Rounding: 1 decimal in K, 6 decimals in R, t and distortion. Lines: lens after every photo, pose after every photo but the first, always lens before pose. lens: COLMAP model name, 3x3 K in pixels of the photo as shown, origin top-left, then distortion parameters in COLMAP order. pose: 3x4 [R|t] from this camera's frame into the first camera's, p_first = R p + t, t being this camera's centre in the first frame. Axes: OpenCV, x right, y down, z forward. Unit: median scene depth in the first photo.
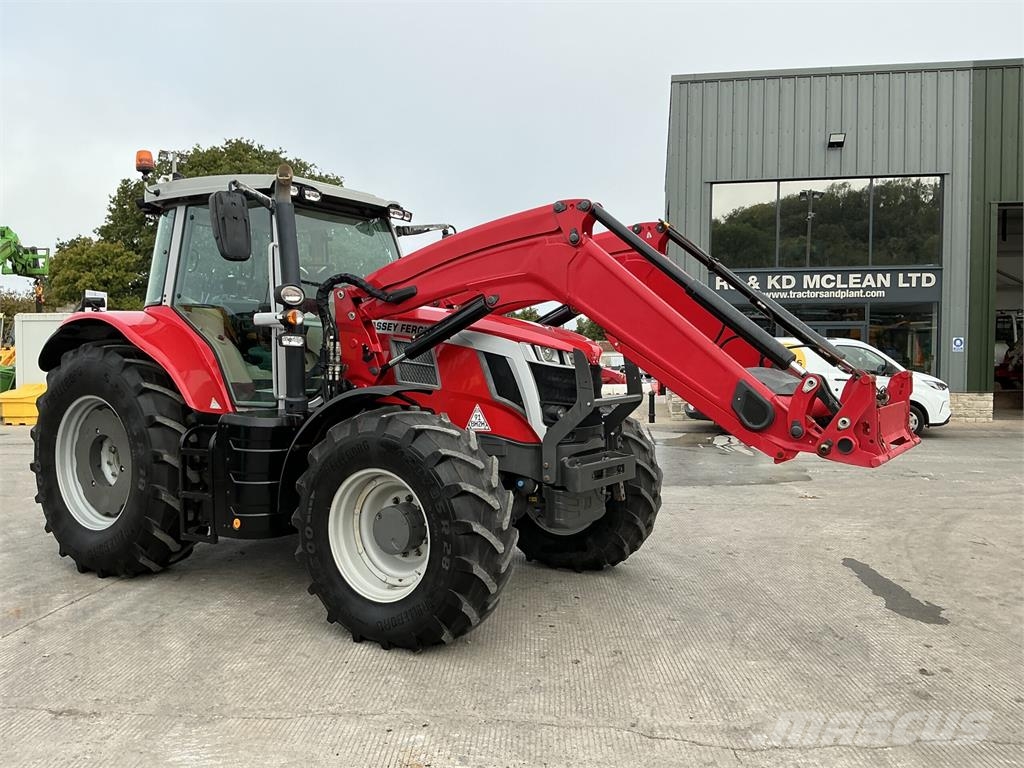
lens RADIAL K [[849.2, 0, 512.0], [0, 849.2, 384.0], [0, 0, 1]] dist [0.157475, -0.321340]
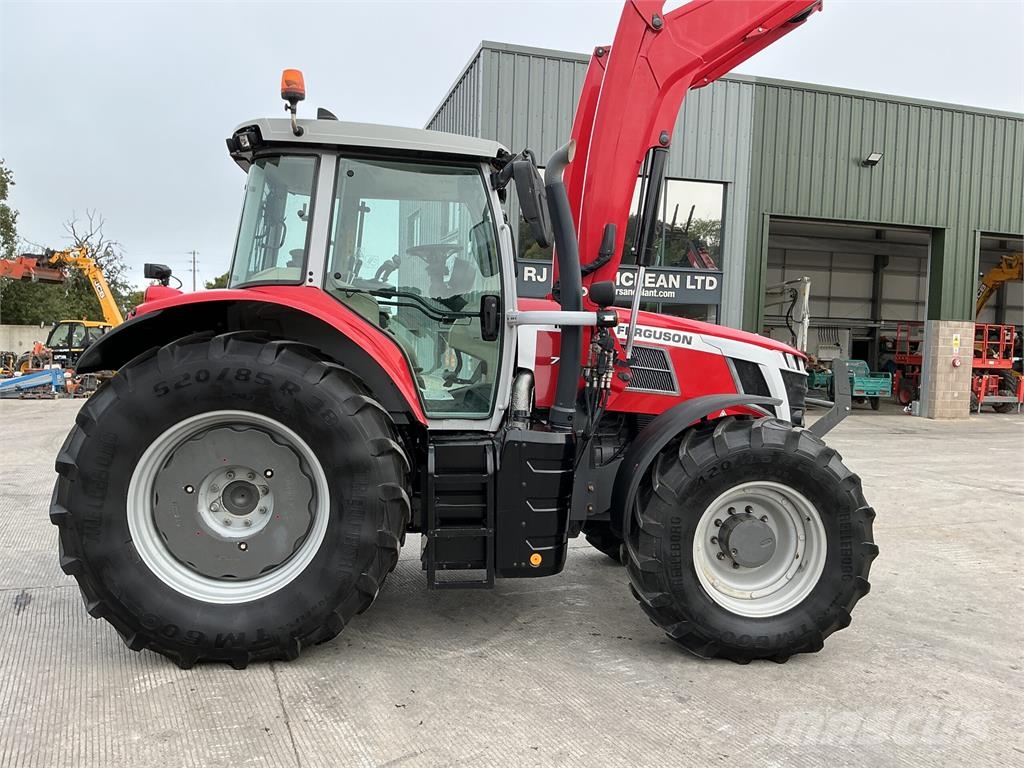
lens RADIAL K [[849.2, 0, 512.0], [0, 849.2, 384.0], [0, 0, 1]] dist [0.157475, -0.321340]
pose [[0.772855, -0.010713, 0.634492, -0.865592], [-0.004836, 0.999729, 0.022769, -0.028760], [-0.634564, -0.020666, 0.772594, 0.370830]]
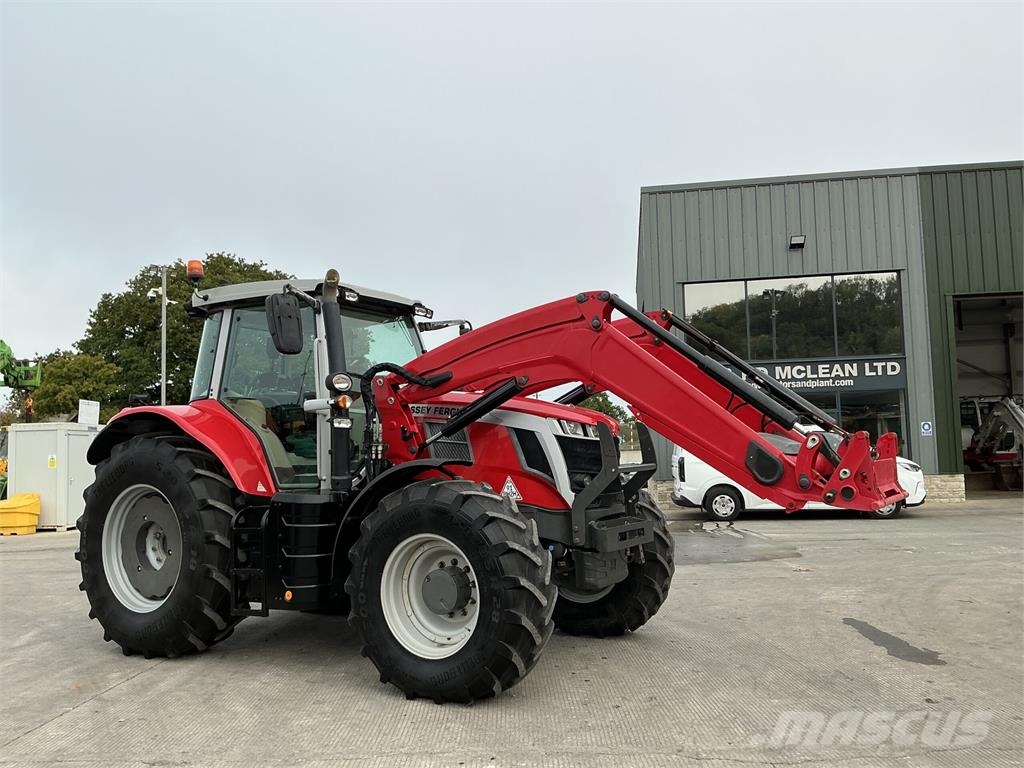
lens RADIAL K [[849.2, 0, 512.0], [0, 849.2, 384.0], [0, 0, 1]] dist [0.157475, -0.321340]
pose [[0.999072, -0.025967, 0.034350, -0.070589], [0.029893, 0.992418, -0.119216, 0.036546], [-0.030994, 0.120132, 0.992274, -0.107622]]
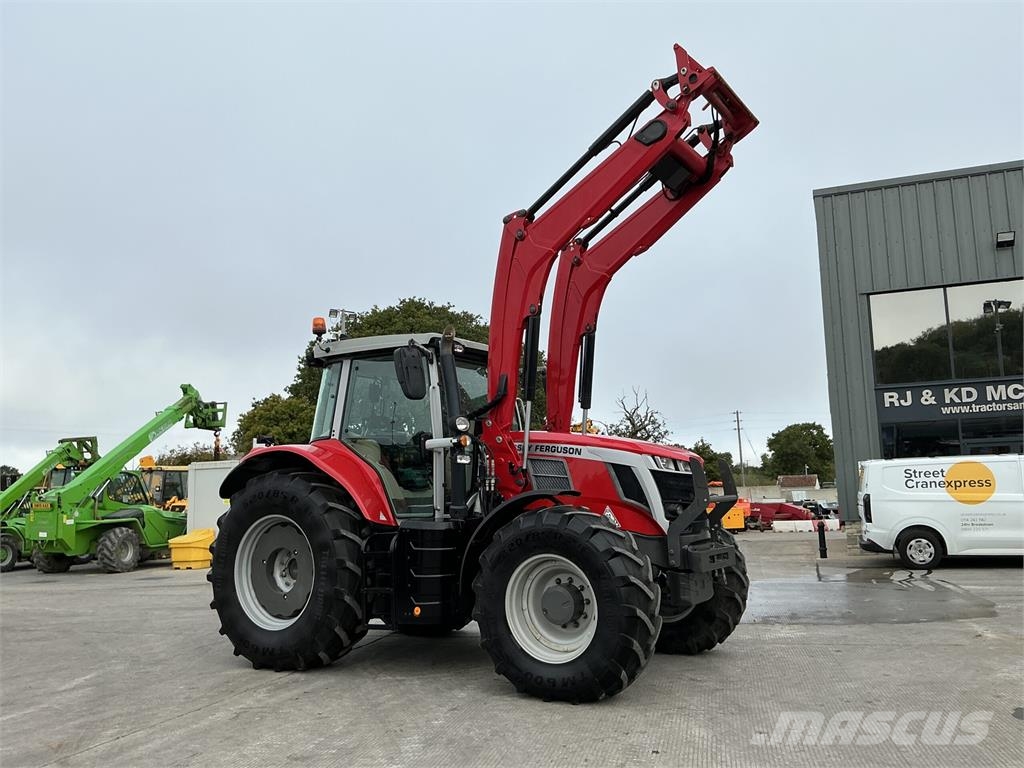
lens RADIAL K [[849.2, 0, 512.0], [0, 849.2, 384.0], [0, 0, 1]] dist [0.157475, -0.321340]
pose [[0.999258, -0.028704, 0.025668, -0.205955], [0.032568, 0.985650, -0.165628, 0.049901], [-0.020545, 0.166341, 0.985854, -0.263565]]
